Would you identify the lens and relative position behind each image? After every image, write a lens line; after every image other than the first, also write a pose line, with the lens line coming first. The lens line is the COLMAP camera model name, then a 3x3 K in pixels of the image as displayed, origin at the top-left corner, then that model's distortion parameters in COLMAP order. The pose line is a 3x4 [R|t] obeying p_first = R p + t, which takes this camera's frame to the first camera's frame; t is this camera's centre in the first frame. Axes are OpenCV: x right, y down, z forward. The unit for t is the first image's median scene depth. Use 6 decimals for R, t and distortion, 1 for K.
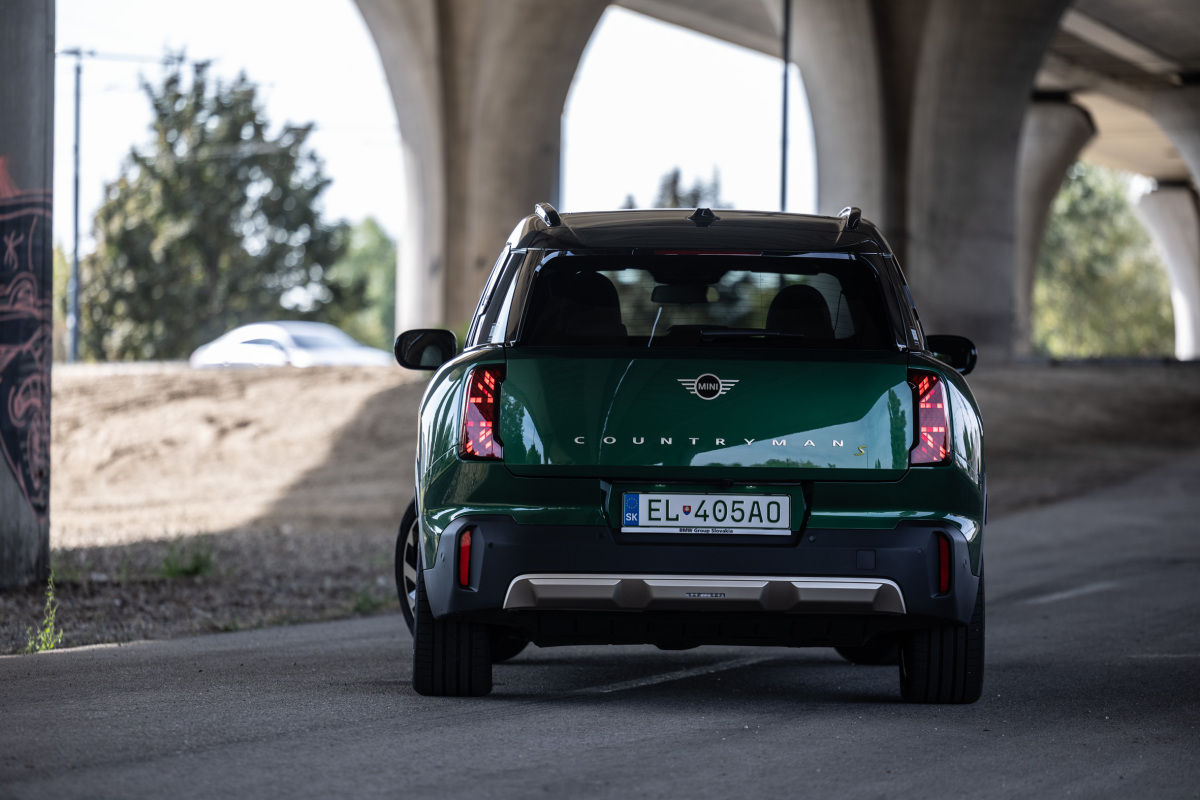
lens RADIAL K [[5819.9, 0, 600.0], [0, 5819.9, 400.0], [0, 0, 1]] dist [0.134328, 3.735985]
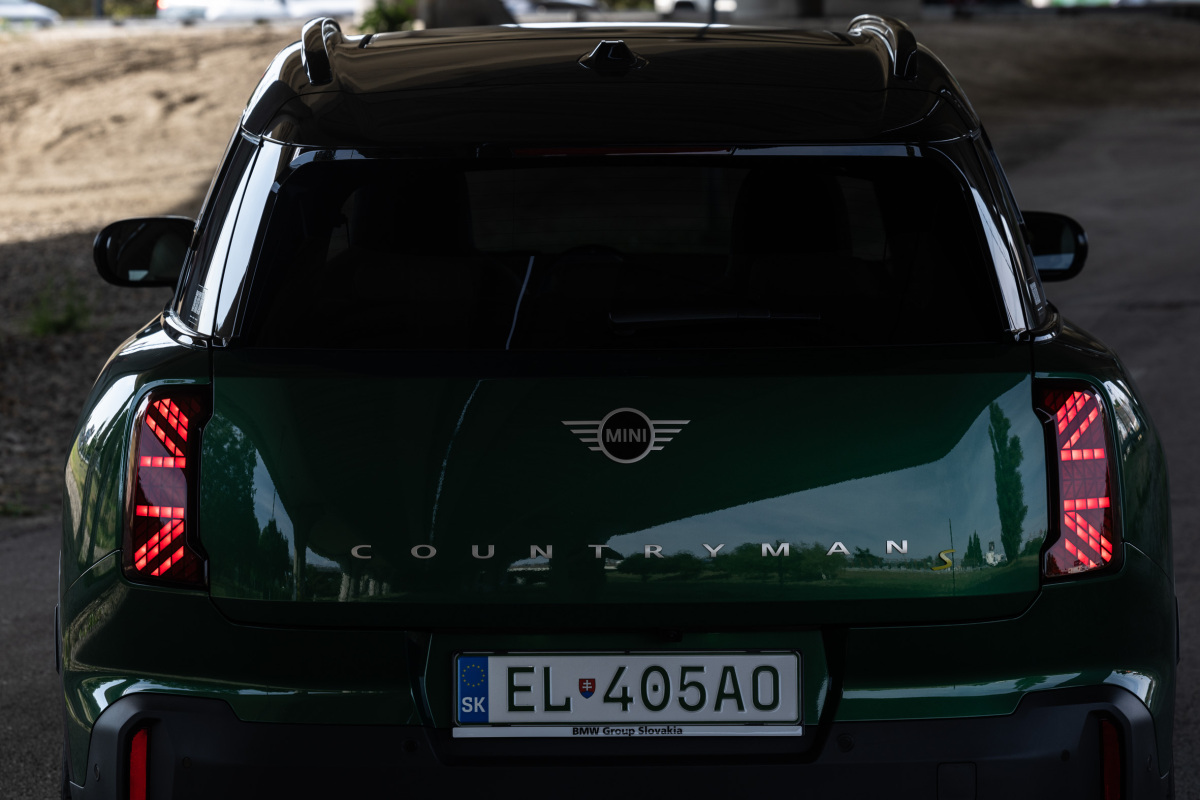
lens RADIAL K [[4534.7, 0, 600.0], [0, 4534.7, 400.0], [0, 0, 1]] dist [-0.078370, 2.824777]
pose [[0.999792, -0.018847, 0.007831, 0.013431], [0.018091, 0.996005, 0.087450, -0.037782], [-0.009448, -0.087291, 0.996138, 0.622393]]
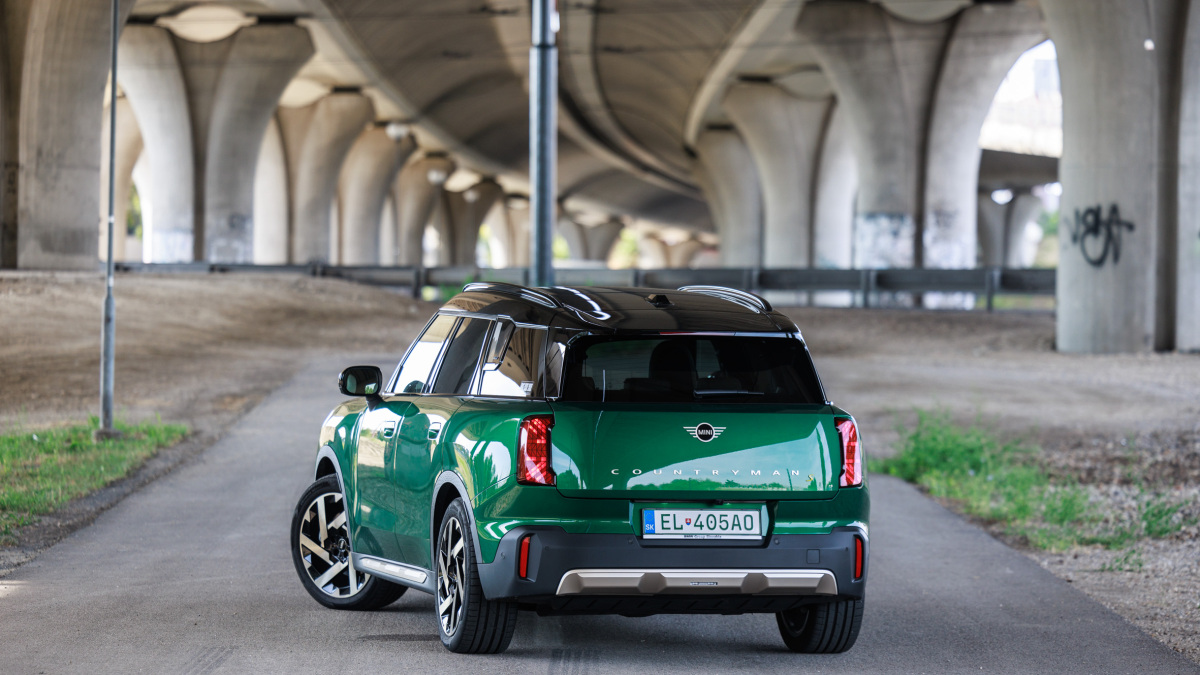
lens RADIAL K [[4768.4, 0, 600.0], [0, 4768.4, 337.5], [0, 0, 1]] dist [0.034938, 1.124527]
pose [[0.970909, 0.000820, 0.239449, -0.274110], [-0.005578, 0.999800, 0.019195, -0.045957], [-0.239385, -0.019973, 0.970719, -0.089199]]
